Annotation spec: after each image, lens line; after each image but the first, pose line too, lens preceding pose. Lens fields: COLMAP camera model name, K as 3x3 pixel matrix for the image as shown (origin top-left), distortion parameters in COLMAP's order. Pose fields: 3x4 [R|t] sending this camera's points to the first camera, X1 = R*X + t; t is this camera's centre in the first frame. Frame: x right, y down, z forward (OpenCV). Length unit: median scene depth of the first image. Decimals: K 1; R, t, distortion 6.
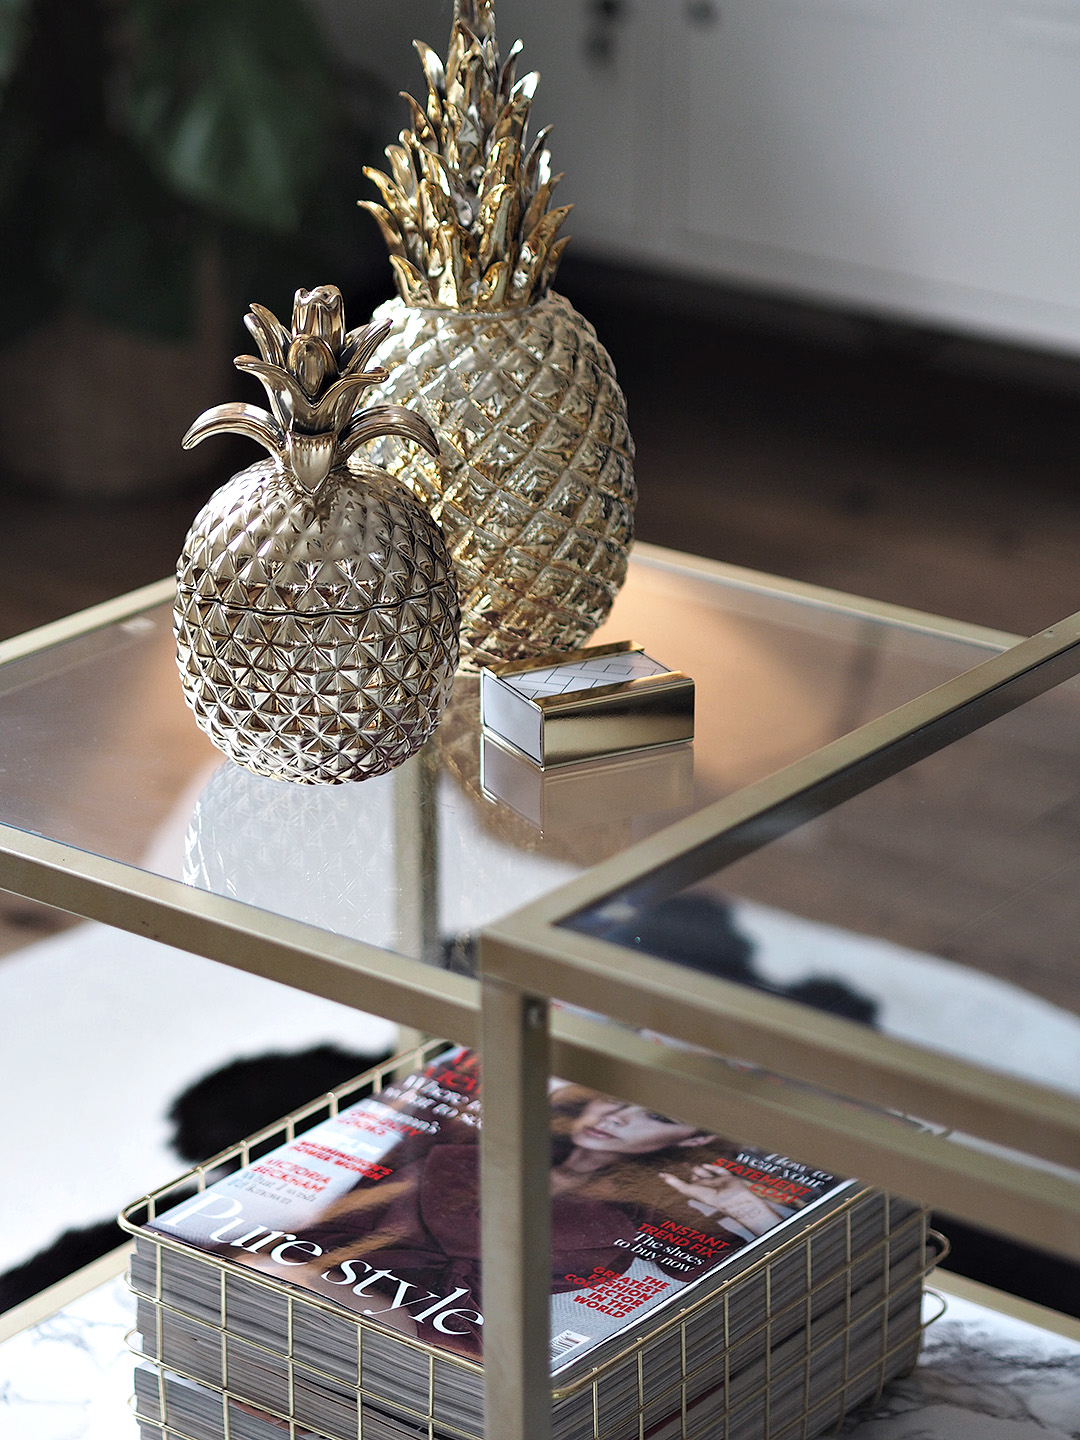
lens RADIAL K [[4063.7, 0, 540.0], [0, 4063.7, 720.0], [0, 0, 1]] dist [0.190658, -1.100322]
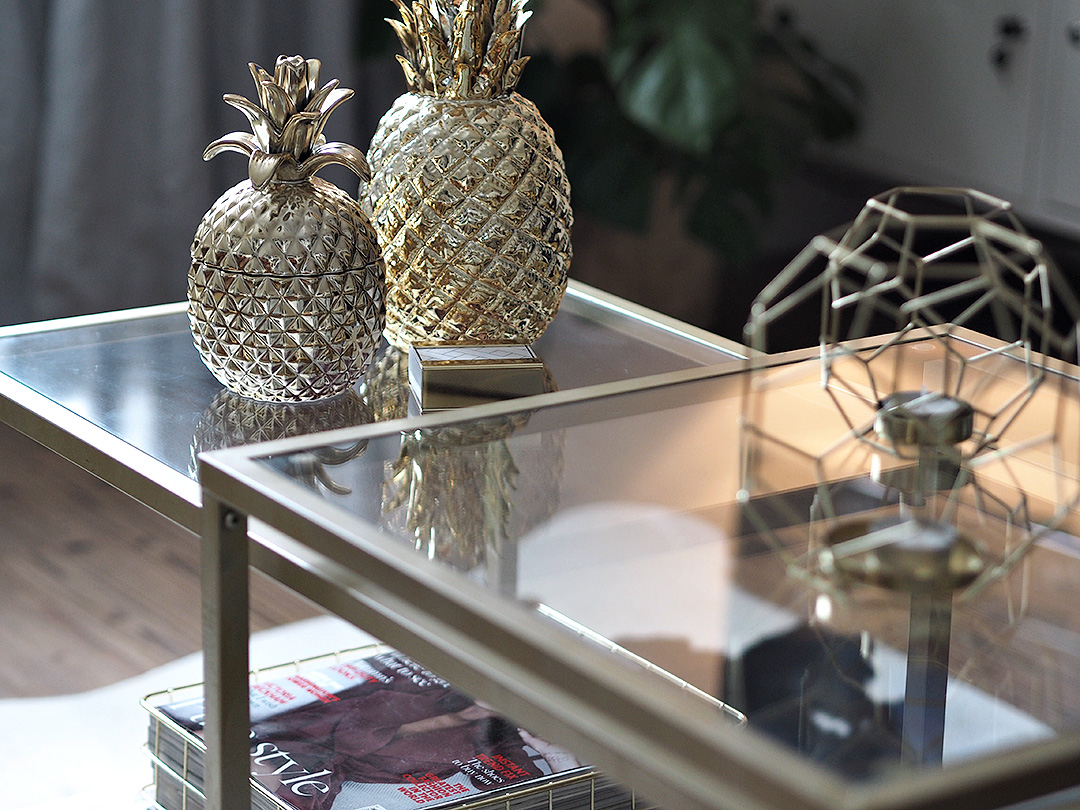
lens RADIAL K [[3047.8, 0, 540.0], [0, 3047.8, 405.0], [0, 0, 1]] dist [0.190658, -1.100322]
pose [[0.952004, 0.112087, -0.284824, 0.334667], [-0.136535, 0.988338, -0.067418, 0.074465], [0.273945, 0.103071, 0.956206, -0.008613]]
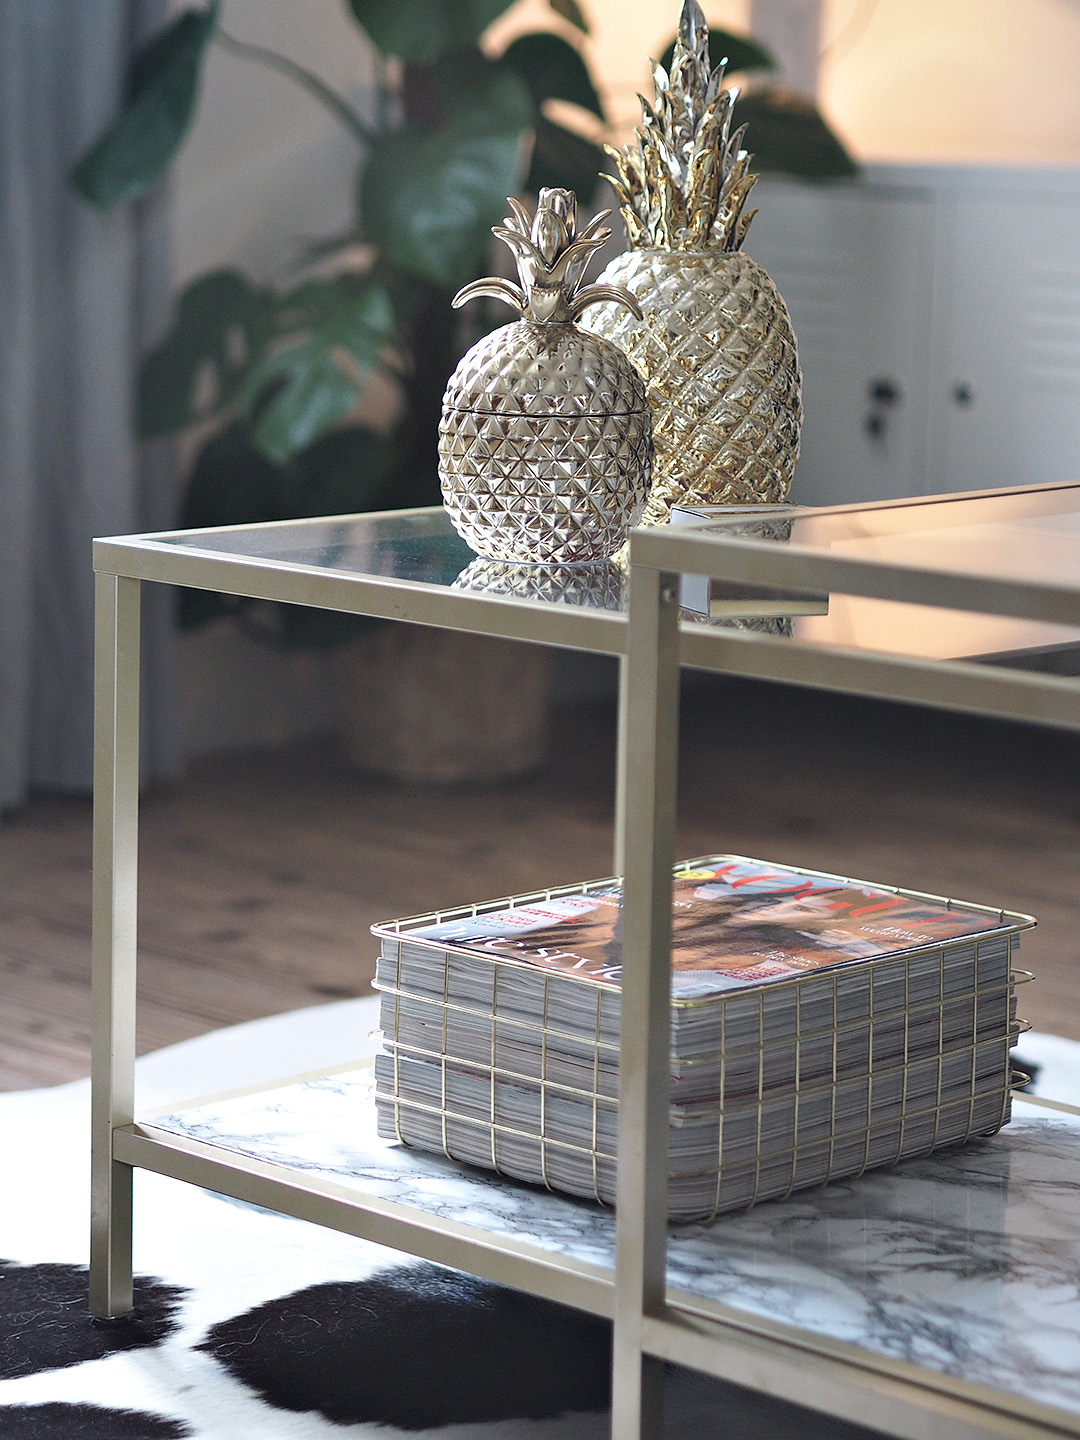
lens RADIAL K [[4063.7, 0, 540.0], [0, 4063.7, 720.0], [0, 0, 1]] dist [0.190658, -1.100322]
pose [[0.994157, 0.039636, -0.100403, 0.077694], [-0.059892, 0.976381, -0.207587, 0.327824], [0.089804, 0.212387, 0.973050, -0.263781]]
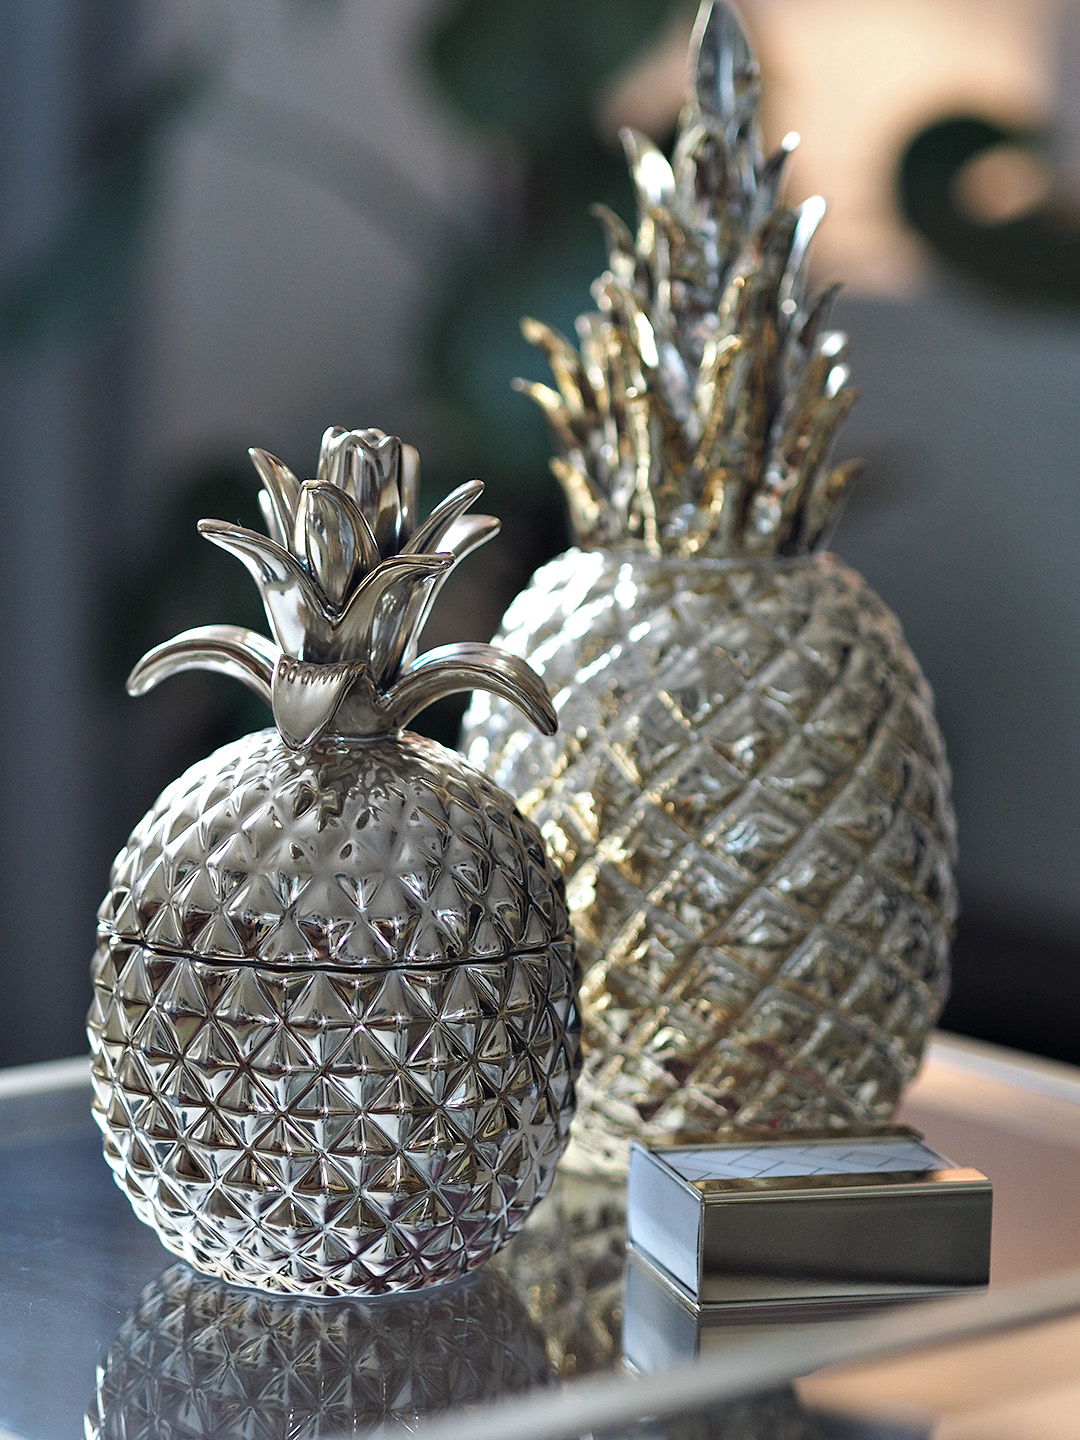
lens RADIAL K [[4063.7, 0, 540.0], [0, 4063.7, 720.0], [0, 0, 1]] dist [0.190658, -1.100322]
pose [[0.979856, 0.056675, -0.191497, 0.080238], [-0.099425, 0.970045, -0.221645, 0.058899], [0.173199, 0.236220, 0.956139, 0.426987]]
